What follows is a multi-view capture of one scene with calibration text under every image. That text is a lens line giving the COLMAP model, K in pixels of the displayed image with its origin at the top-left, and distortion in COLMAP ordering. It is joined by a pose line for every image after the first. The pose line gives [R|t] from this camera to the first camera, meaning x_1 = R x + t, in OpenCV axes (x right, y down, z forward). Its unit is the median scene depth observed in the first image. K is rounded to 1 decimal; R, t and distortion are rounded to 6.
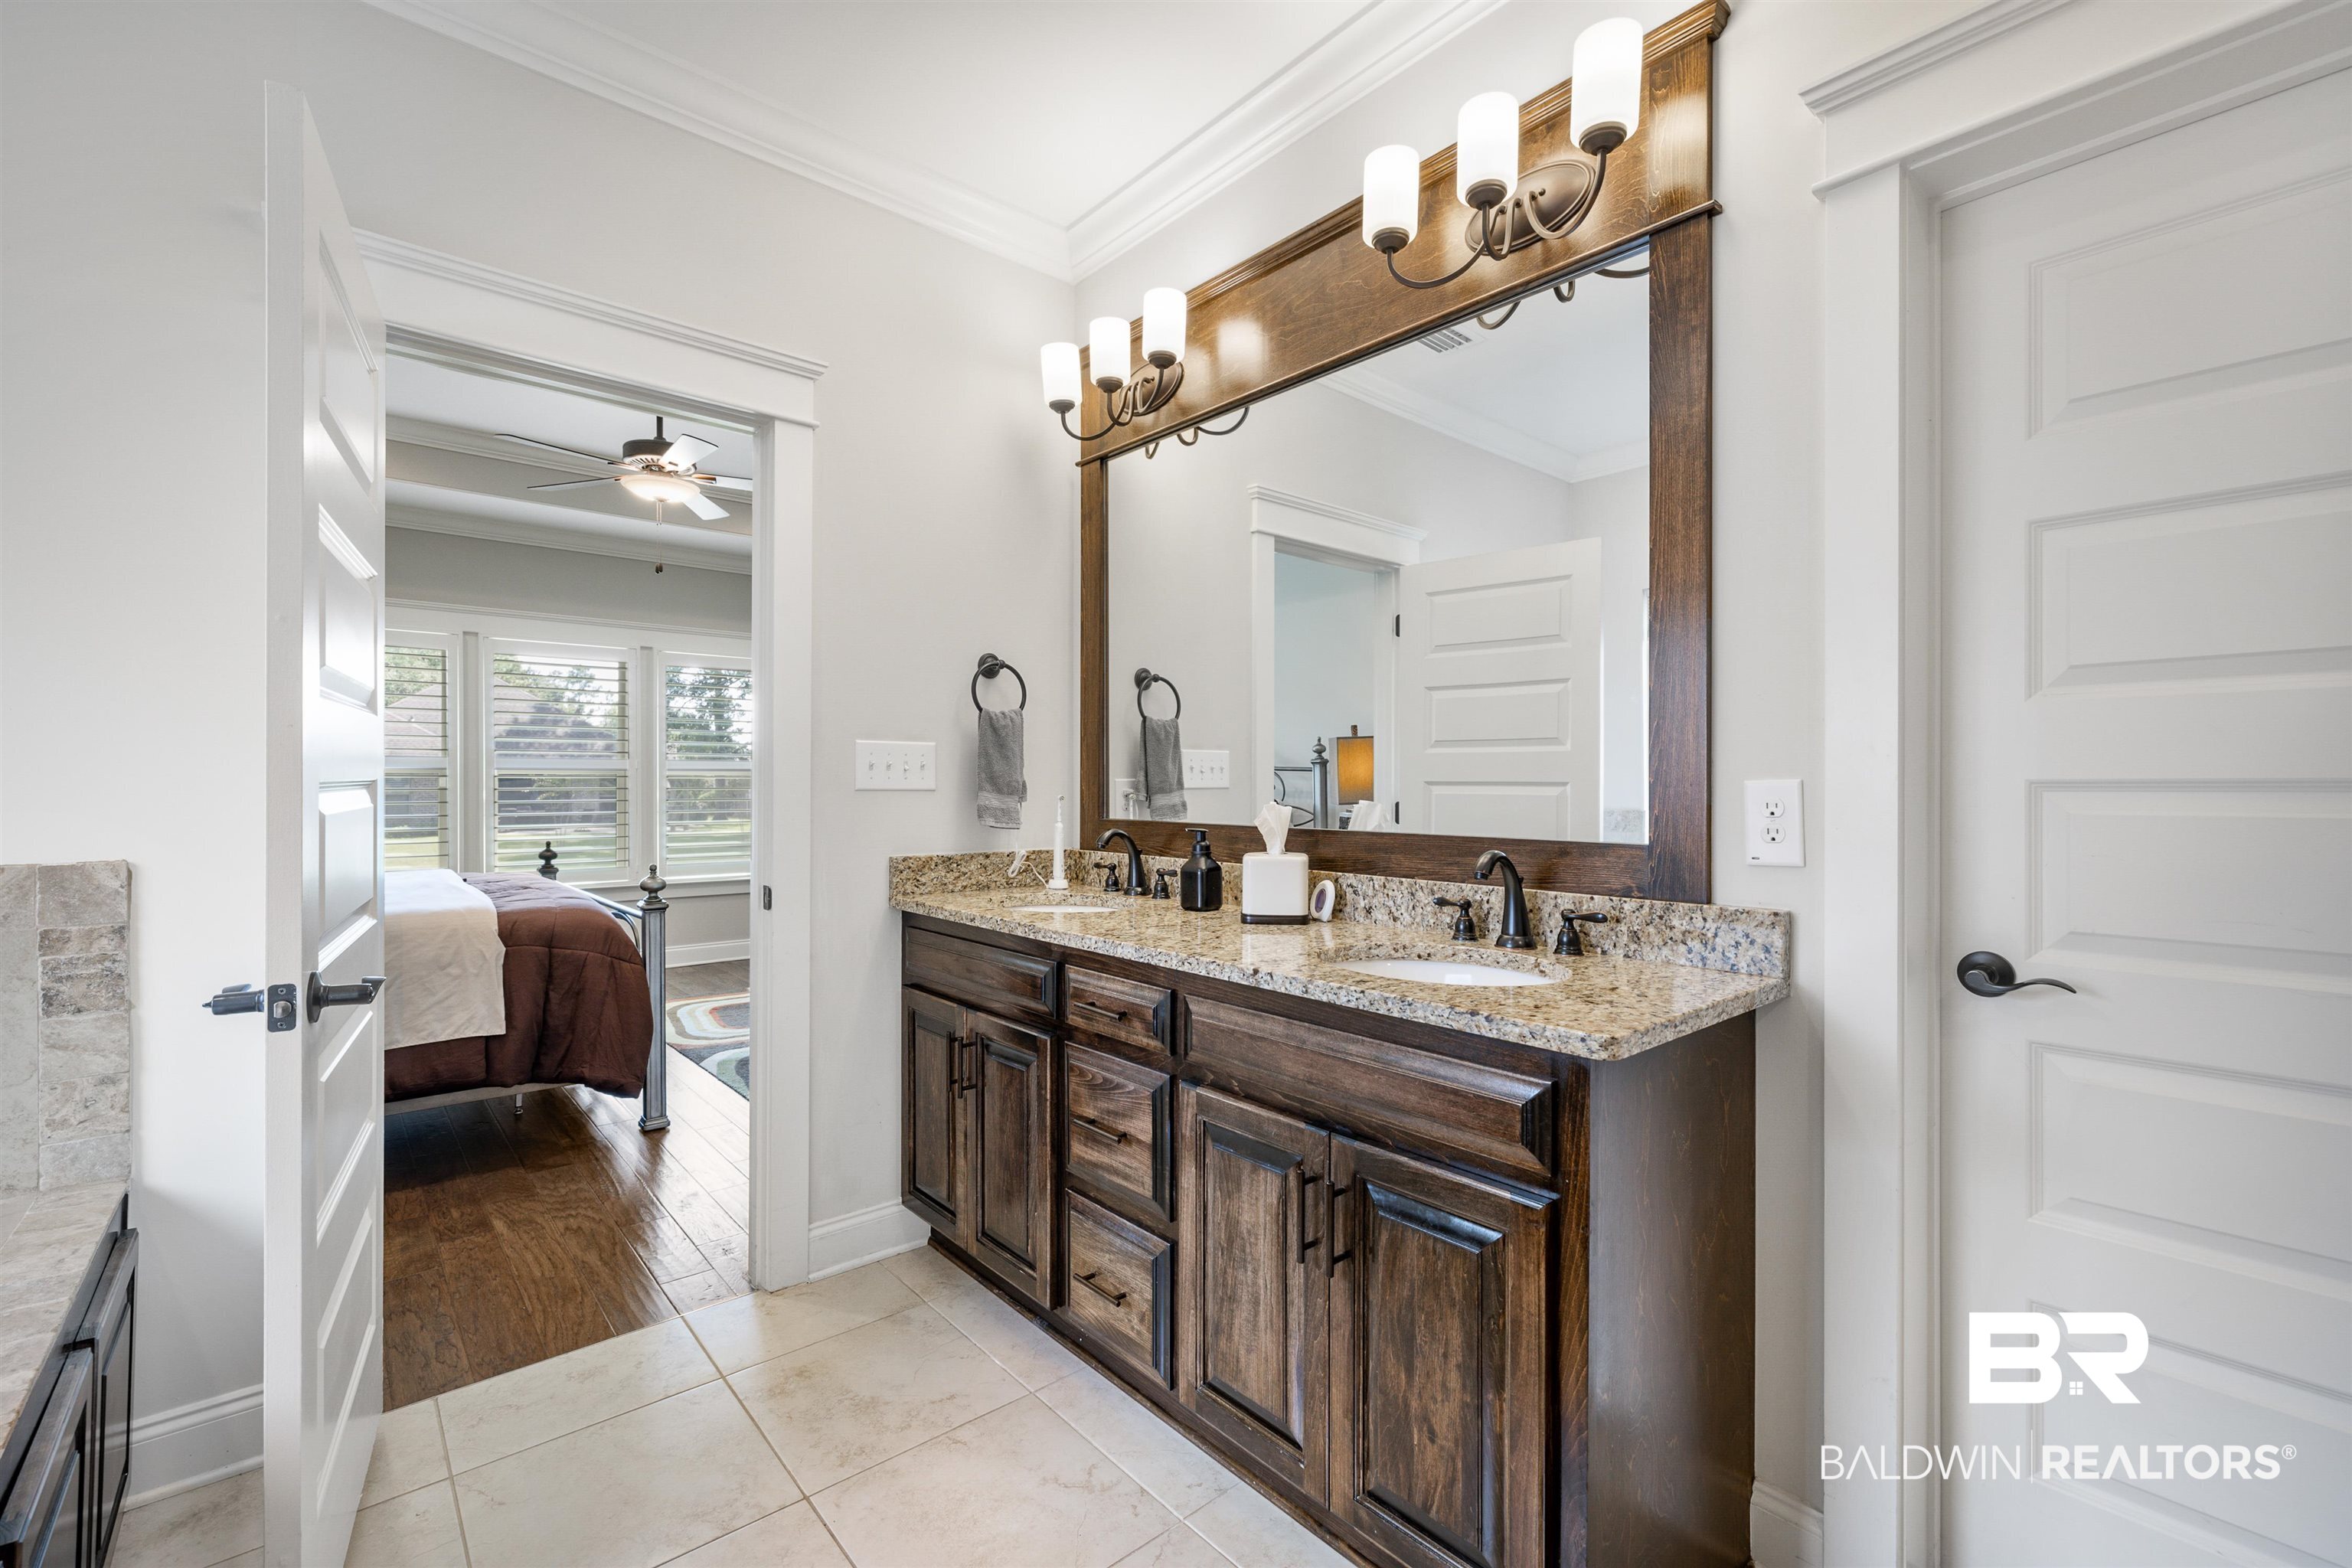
lens RADIAL K [[989.7, 0, 1181.2], [0, 989.7, 781.0], [0, 0, 1]] dist [-0.002456, 0.001067]
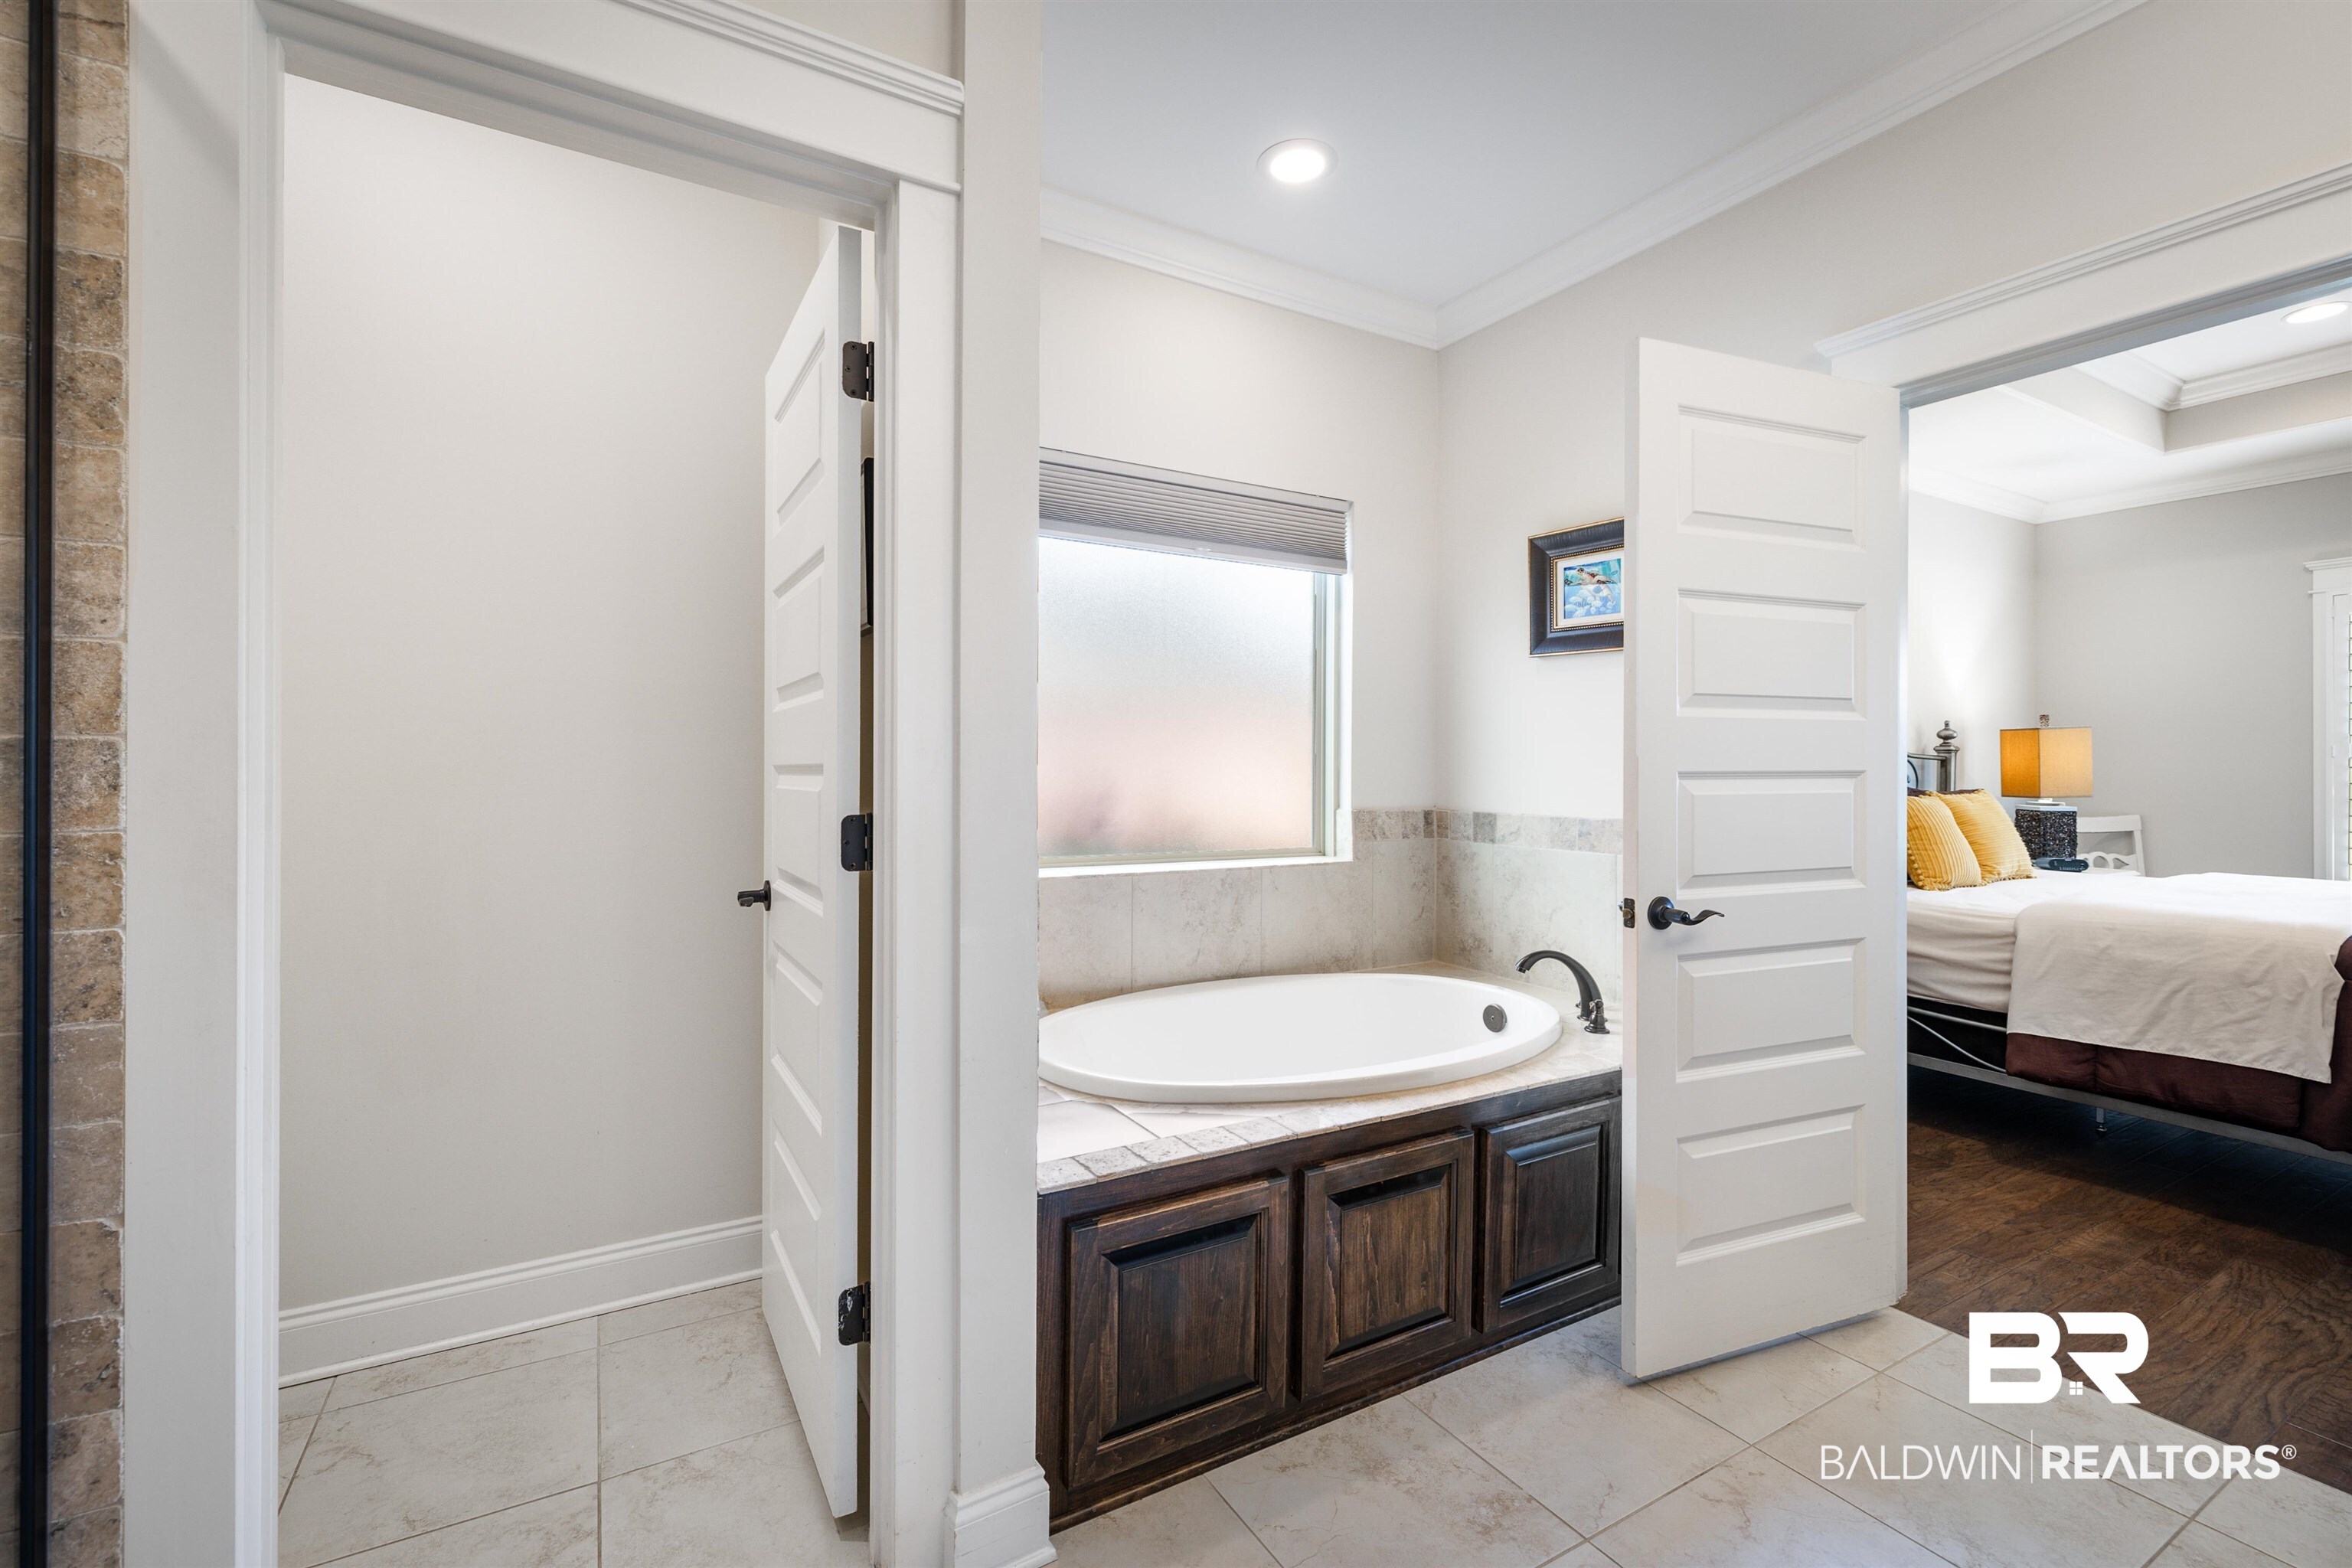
lens RADIAL K [[989.7, 0, 1169.8], [0, 989.7, 777.5], [0, 0, 1]] dist [-0.002456, 0.001067]
pose [[-0.180923, 0.000740, -0.983497, 0.304573], [0.000564, 1.000000, 0.000649, 0.002525], [0.983497, -0.000437, -0.180923, 0.216702]]
